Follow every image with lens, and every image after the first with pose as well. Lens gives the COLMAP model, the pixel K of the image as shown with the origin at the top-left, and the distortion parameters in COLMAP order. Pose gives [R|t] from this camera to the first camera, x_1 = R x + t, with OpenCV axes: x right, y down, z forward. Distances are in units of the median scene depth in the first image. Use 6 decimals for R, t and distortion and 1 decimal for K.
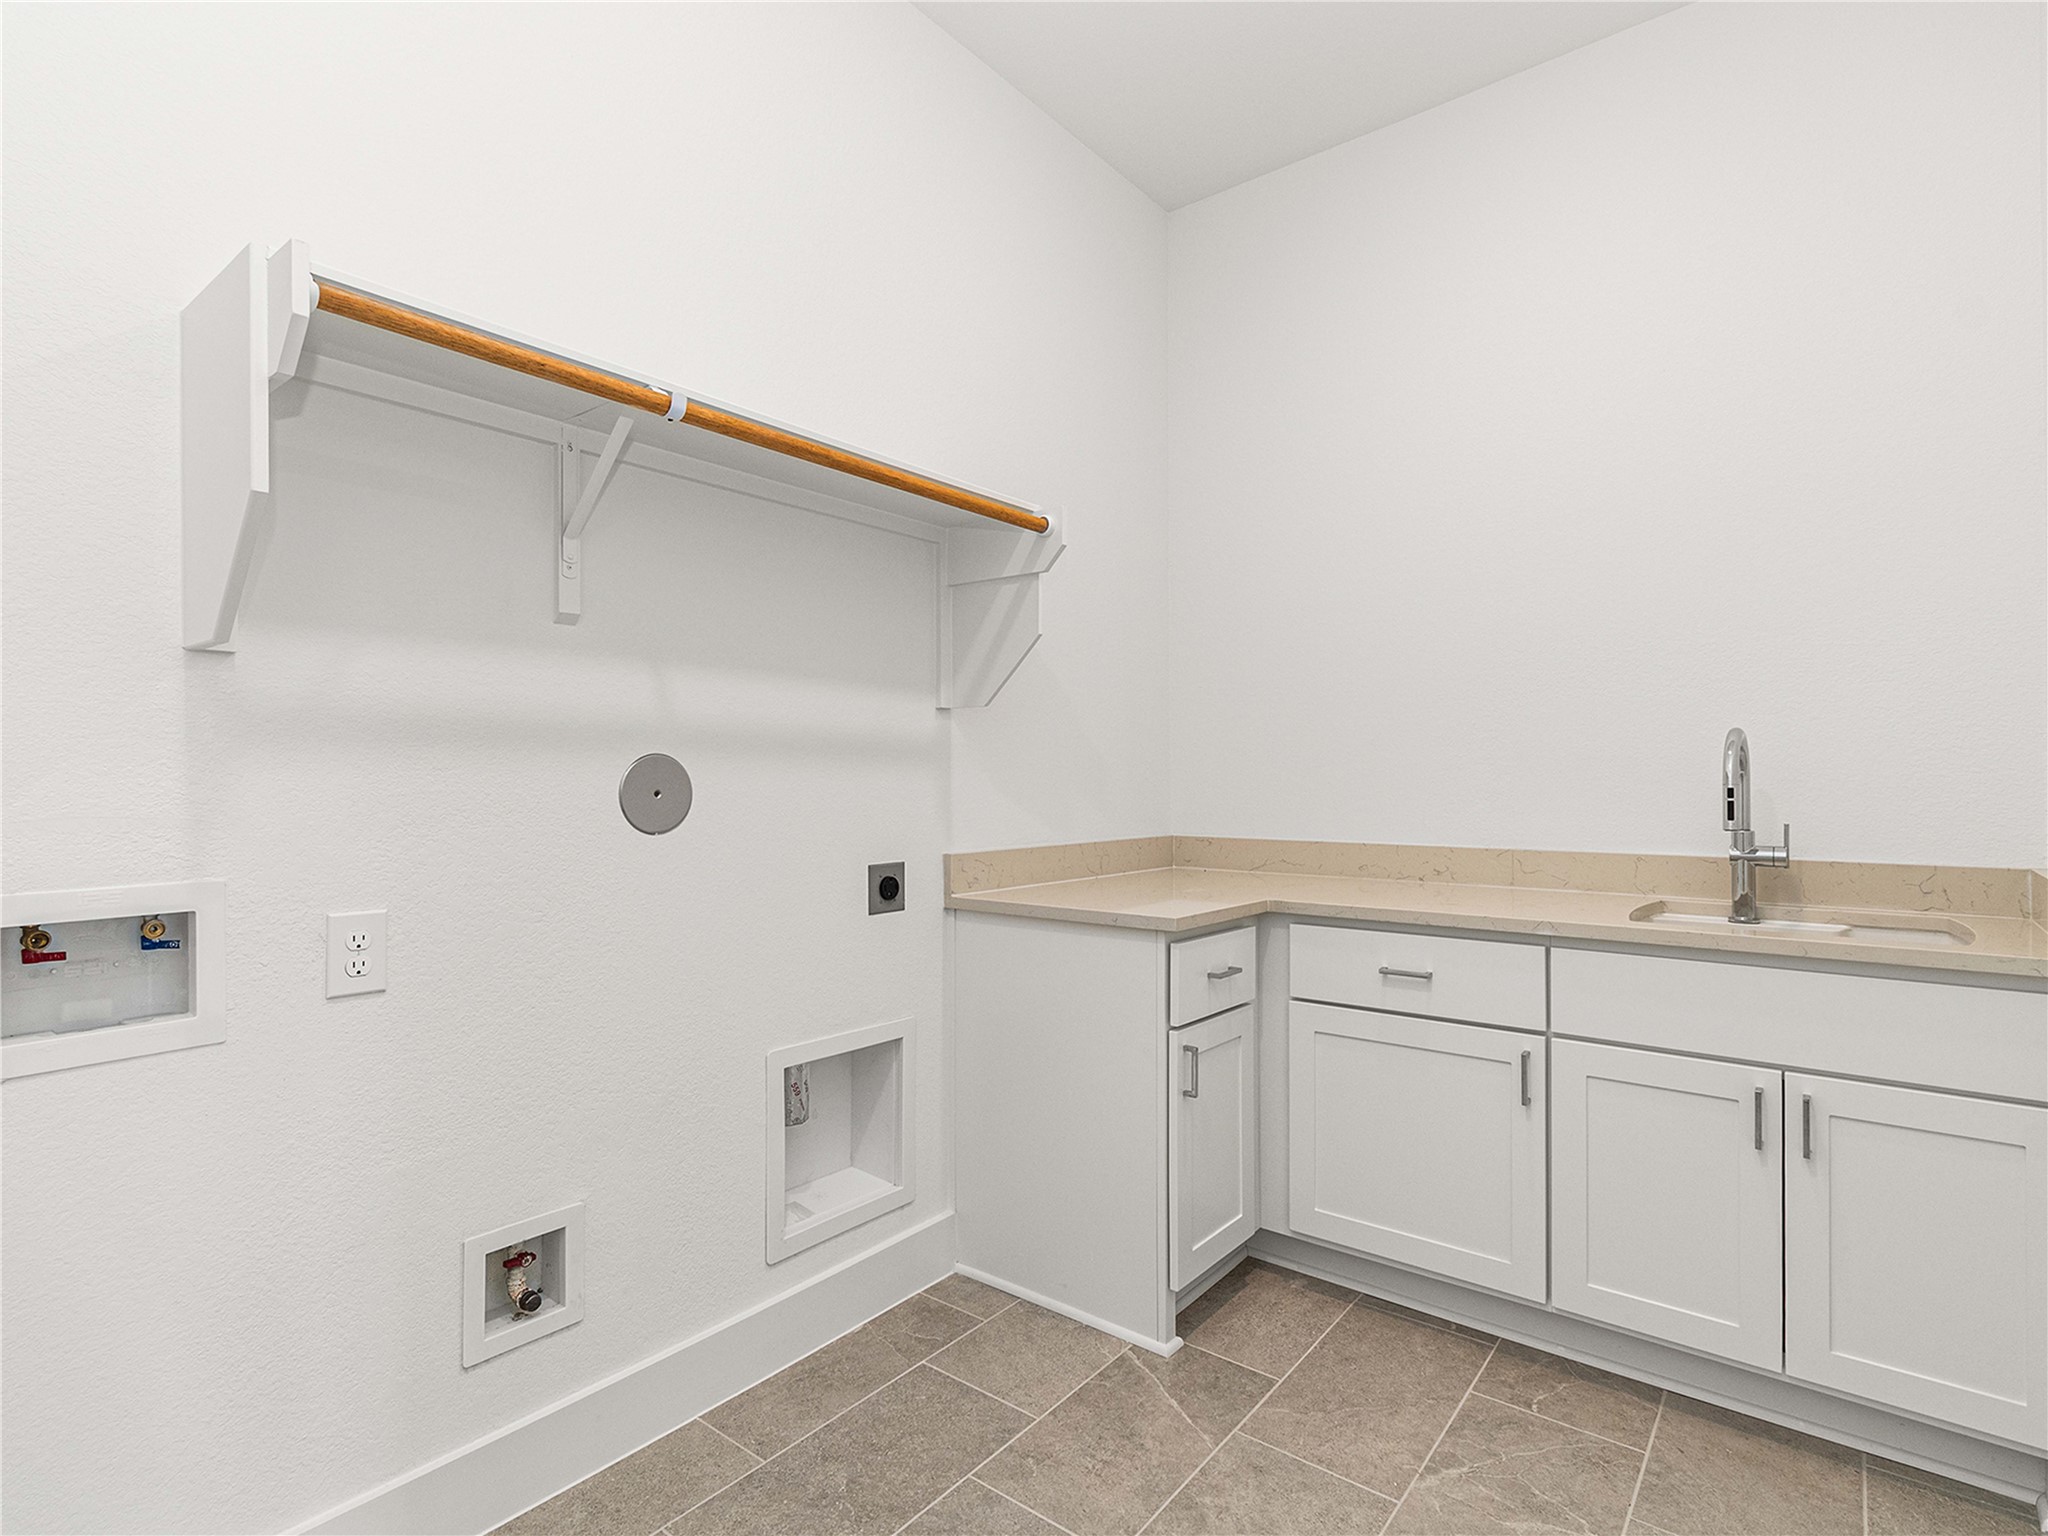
lens RADIAL K [[1039.3, 0, 1018.7], [0, 1039.3, 781.4], [0, 0, 1]] dist [0.003545, 0.000627]
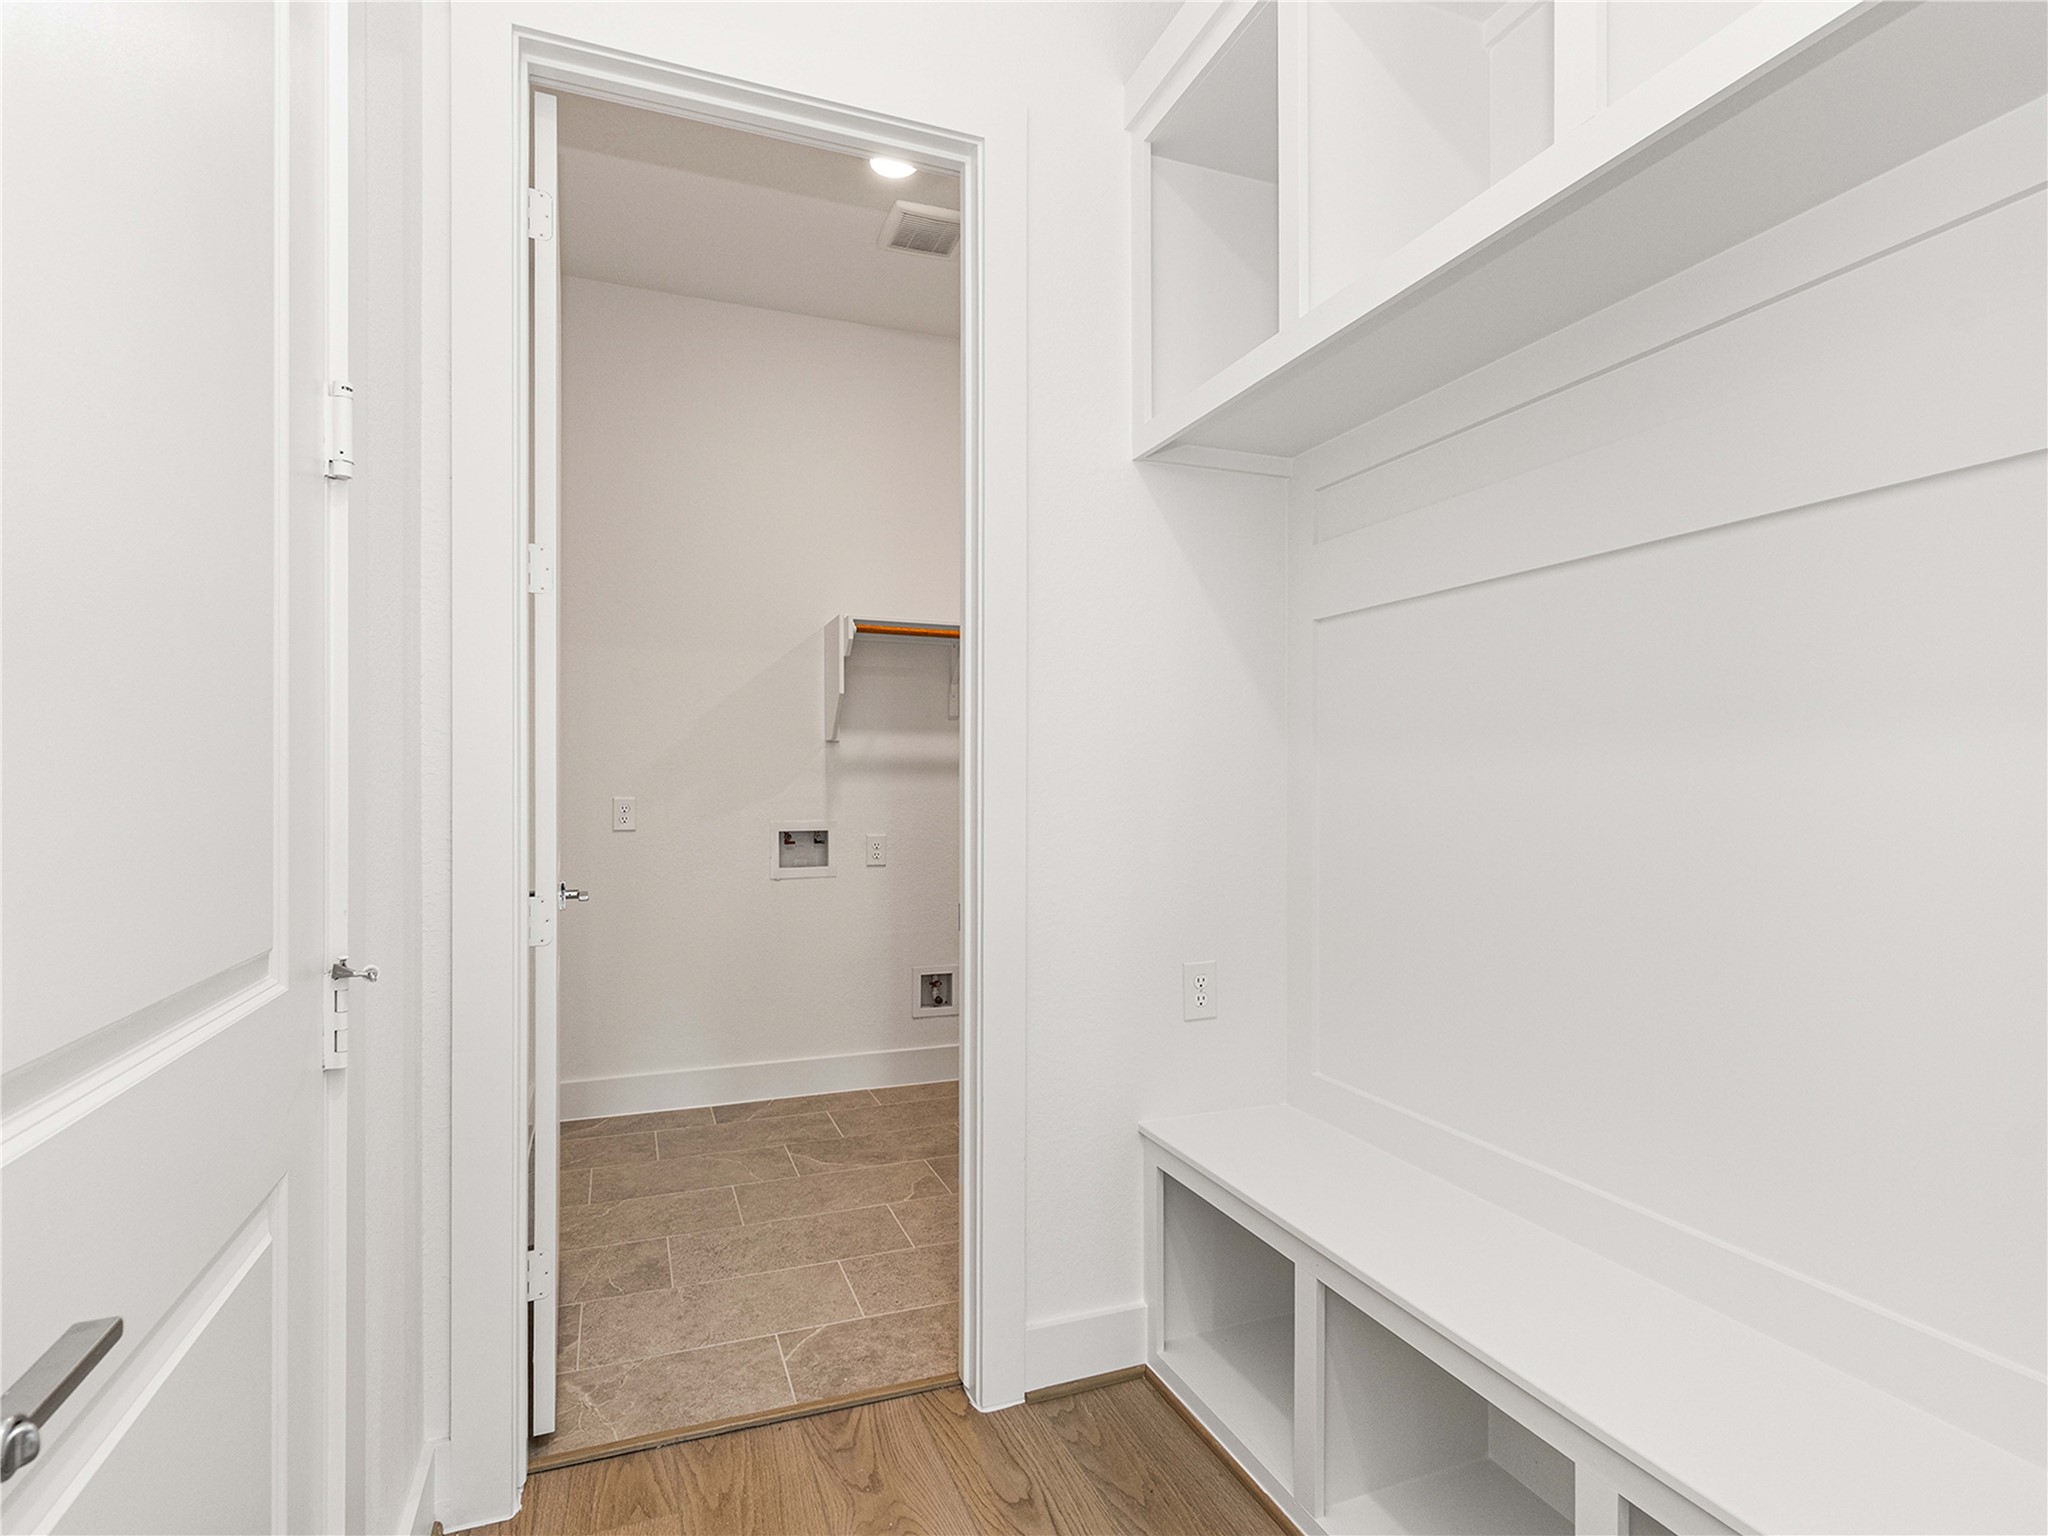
lens RADIAL K [[1039.3, 0, 1018.7], [0, 1039.3, 781.4], [0, 0, 1]] dist [0.003545, 0.000627]
pose [[0.861820, -0.003653, -0.507201, 1.145836], [0.001264, 0.999986, -0.005054, 0.001823], [0.507212, 0.003714, 0.861813, -1.238616]]
